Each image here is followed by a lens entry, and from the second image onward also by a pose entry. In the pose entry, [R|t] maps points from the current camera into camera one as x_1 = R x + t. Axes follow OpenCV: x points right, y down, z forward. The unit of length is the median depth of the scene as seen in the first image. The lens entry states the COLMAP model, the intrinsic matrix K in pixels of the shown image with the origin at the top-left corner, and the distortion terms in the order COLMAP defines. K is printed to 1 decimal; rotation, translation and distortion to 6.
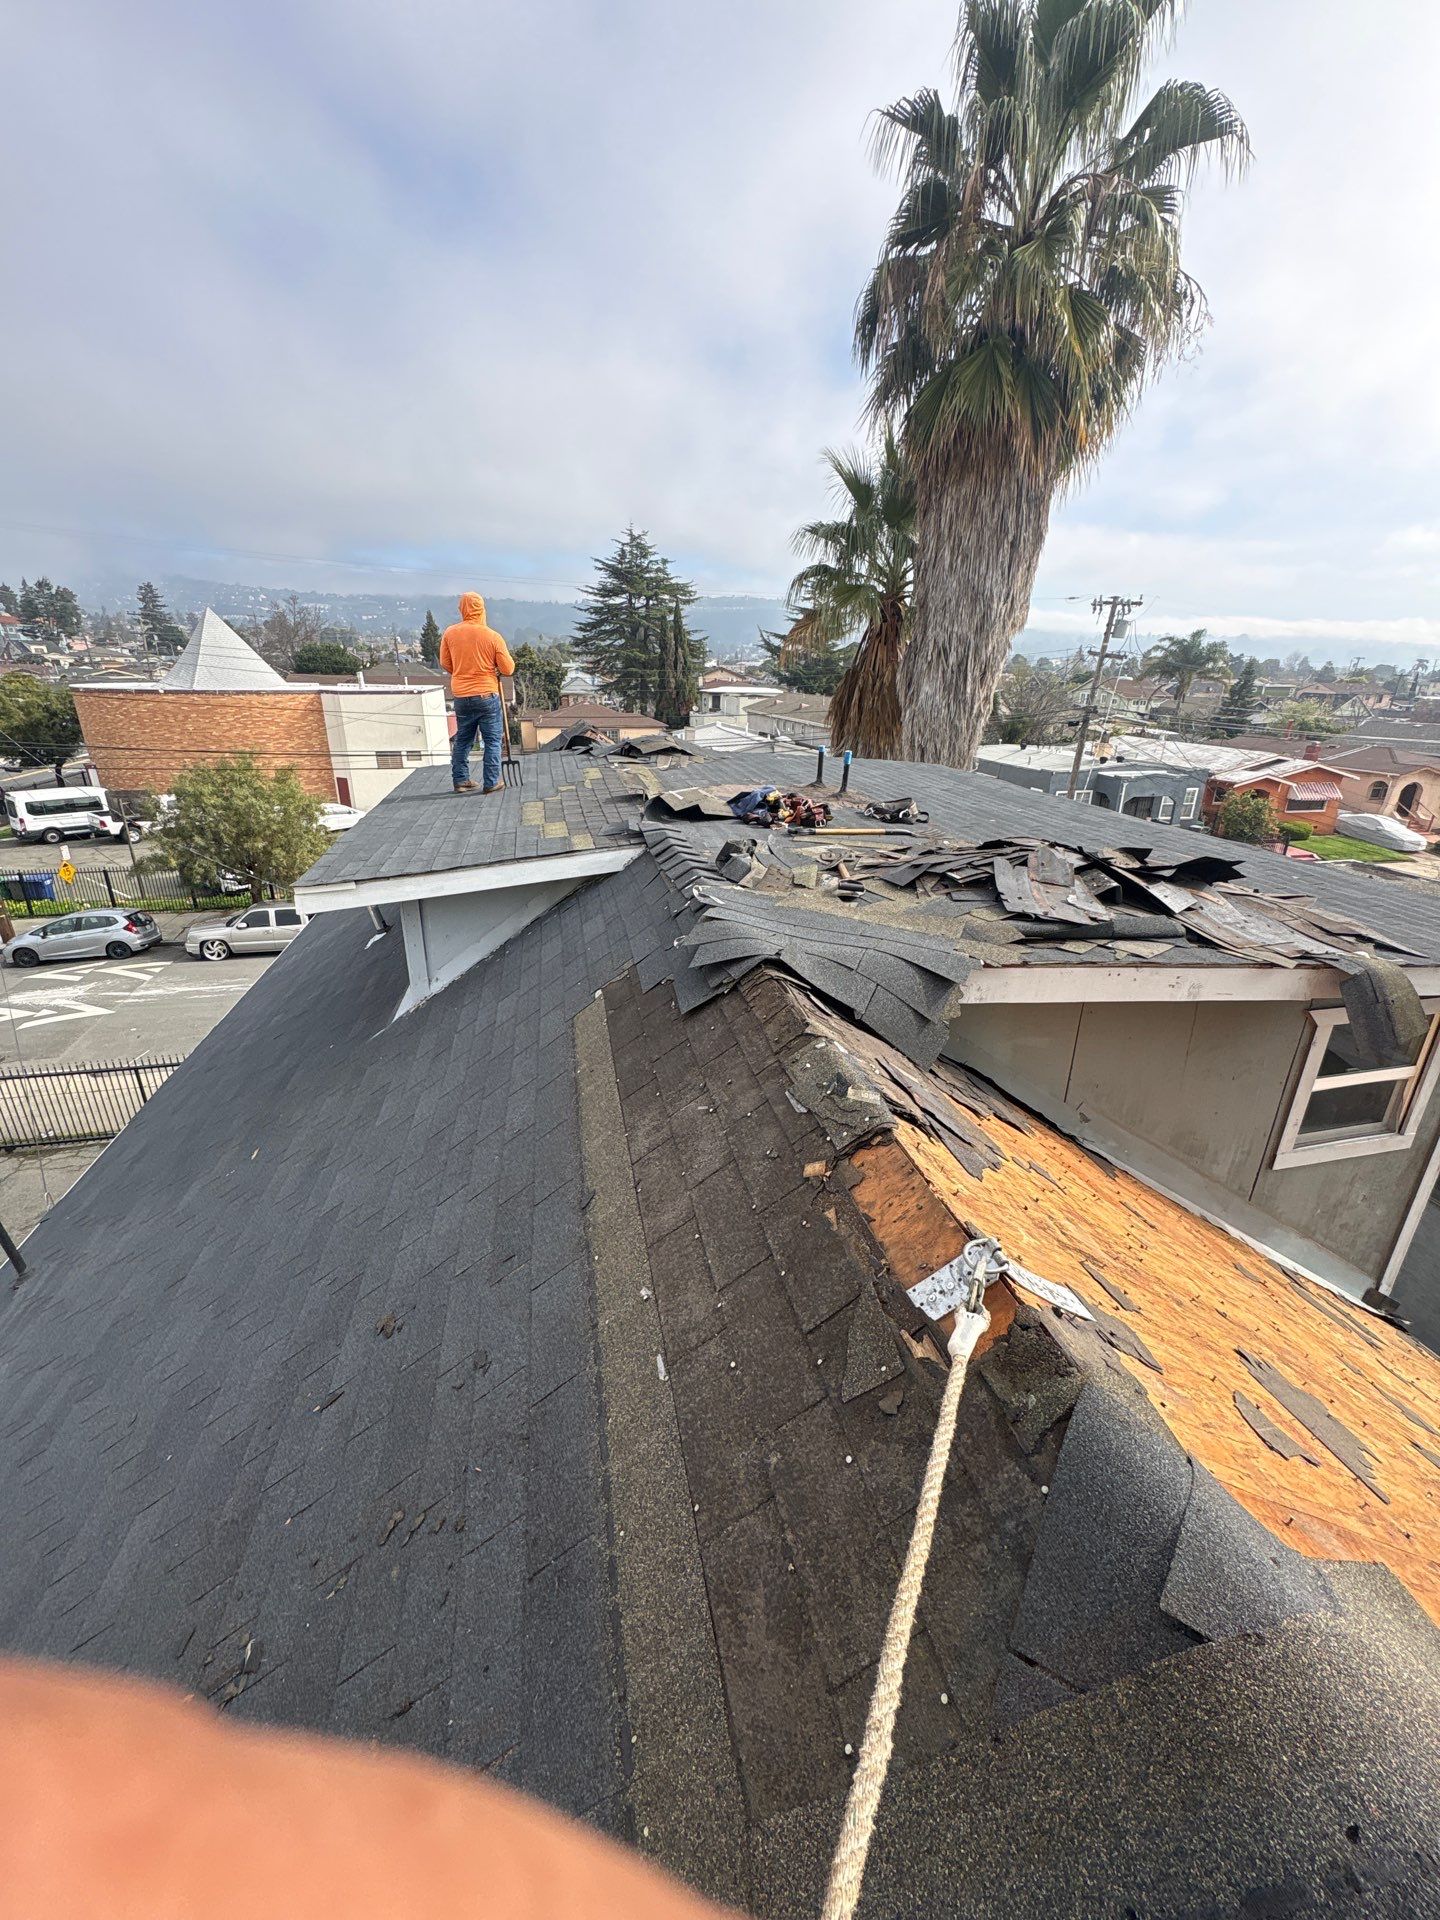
lens RADIAL K [[762.2, 0, 724.1], [0, 762.2, 961.2], [0, 0, 1]] dist [0.000952, -0.000468]
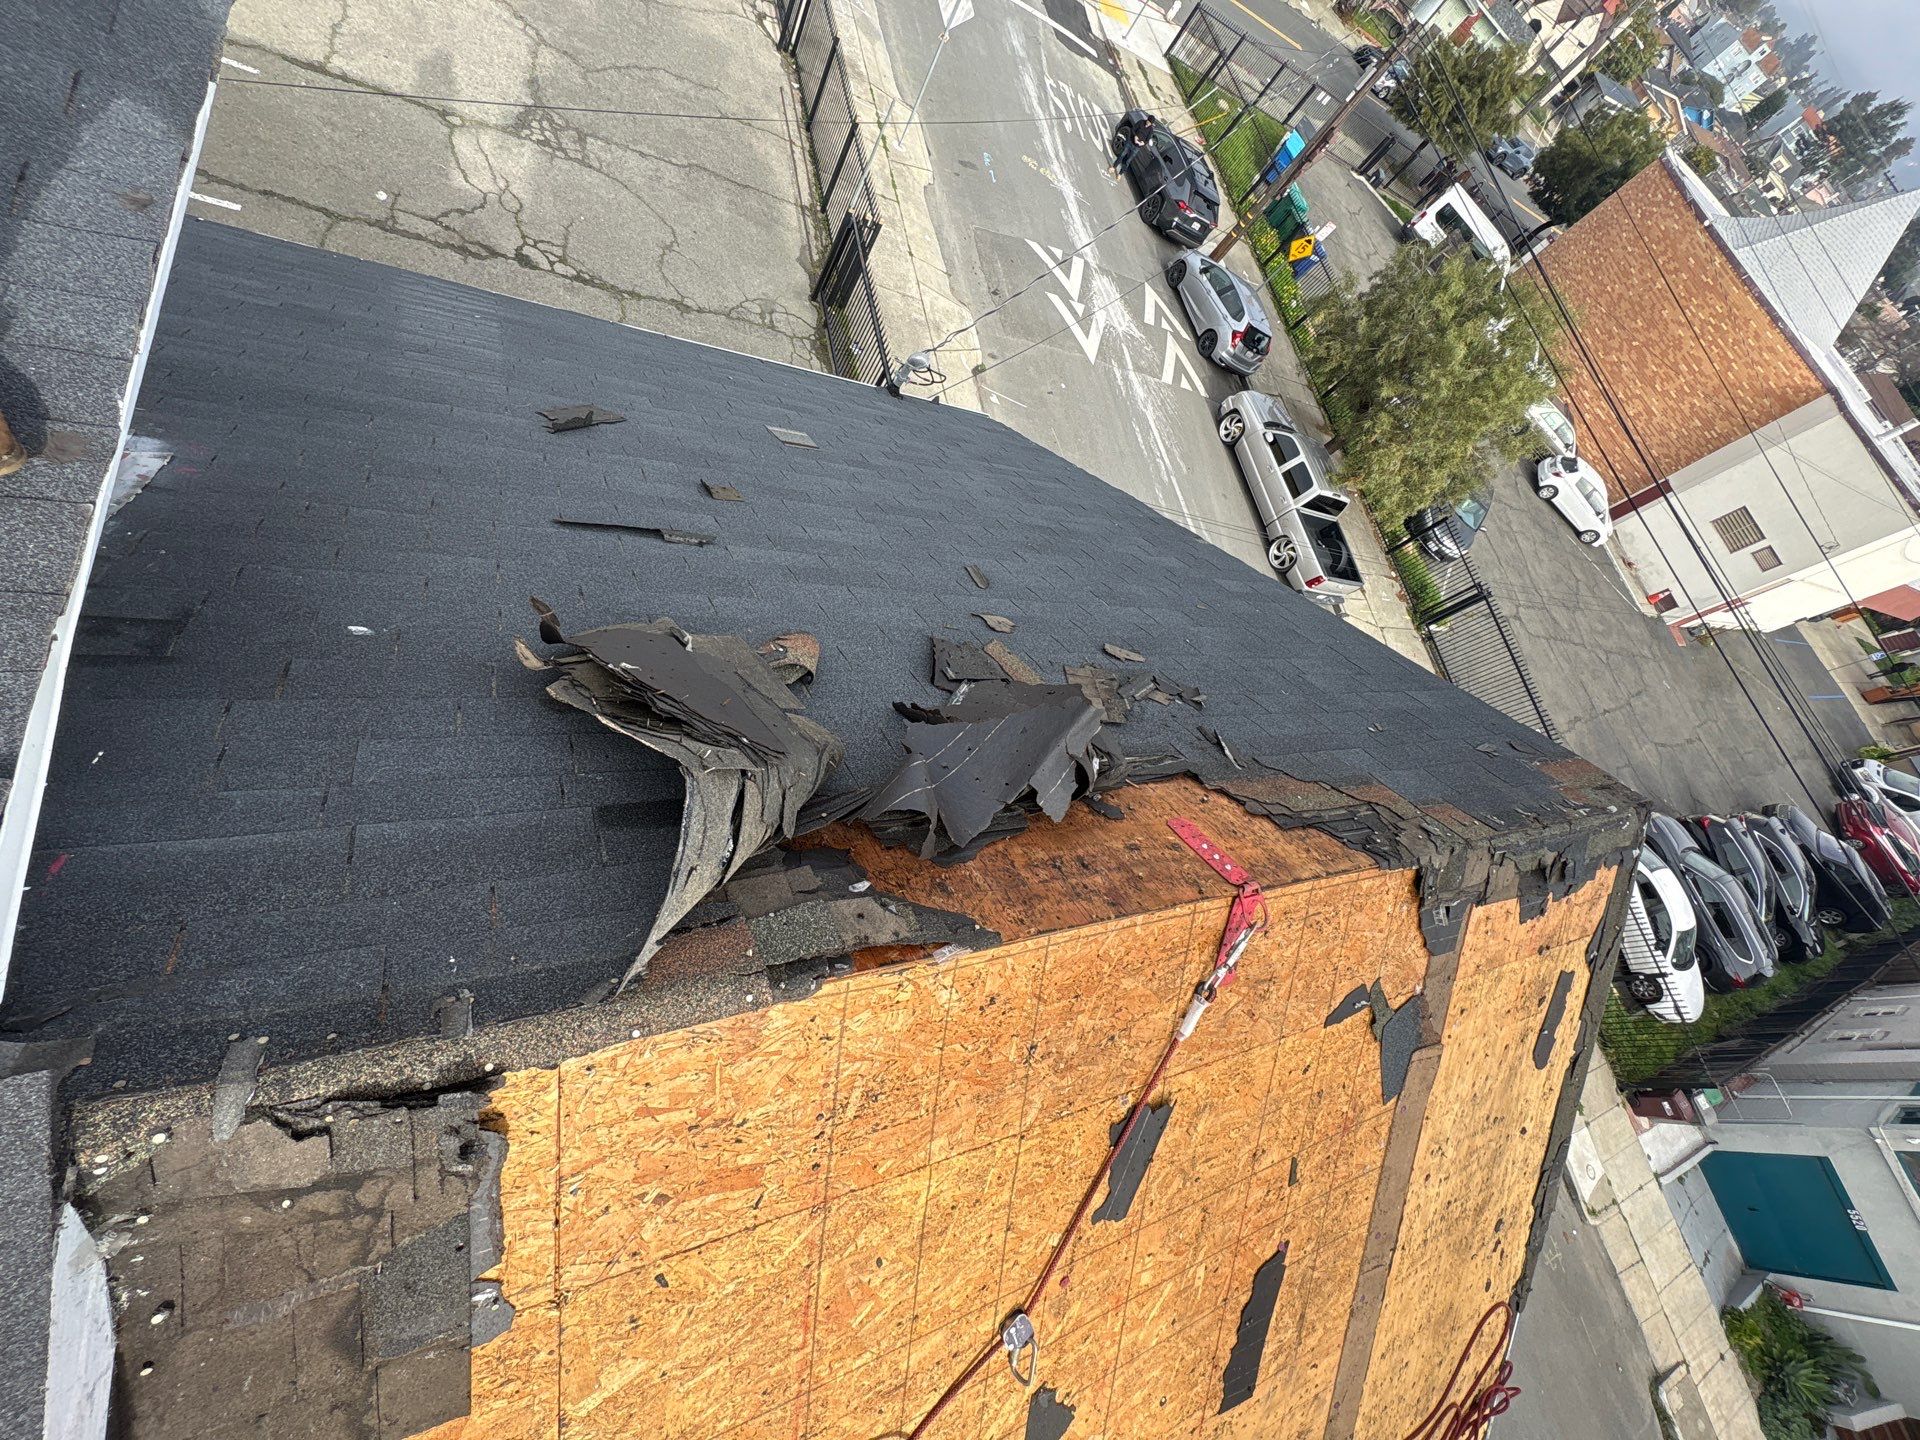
lens RADIAL K [[762.2, 0, 960.0], [0, 762.2, 720.0], [0, 0, 1]] dist [0.000952, -0.000468]
pose [[0.016974, 0.897817, -0.440041, -0.162002], [-0.766157, 0.294455, 0.571226, -0.414169], [0.642429, 0.327445, 0.692867, 0.989539]]
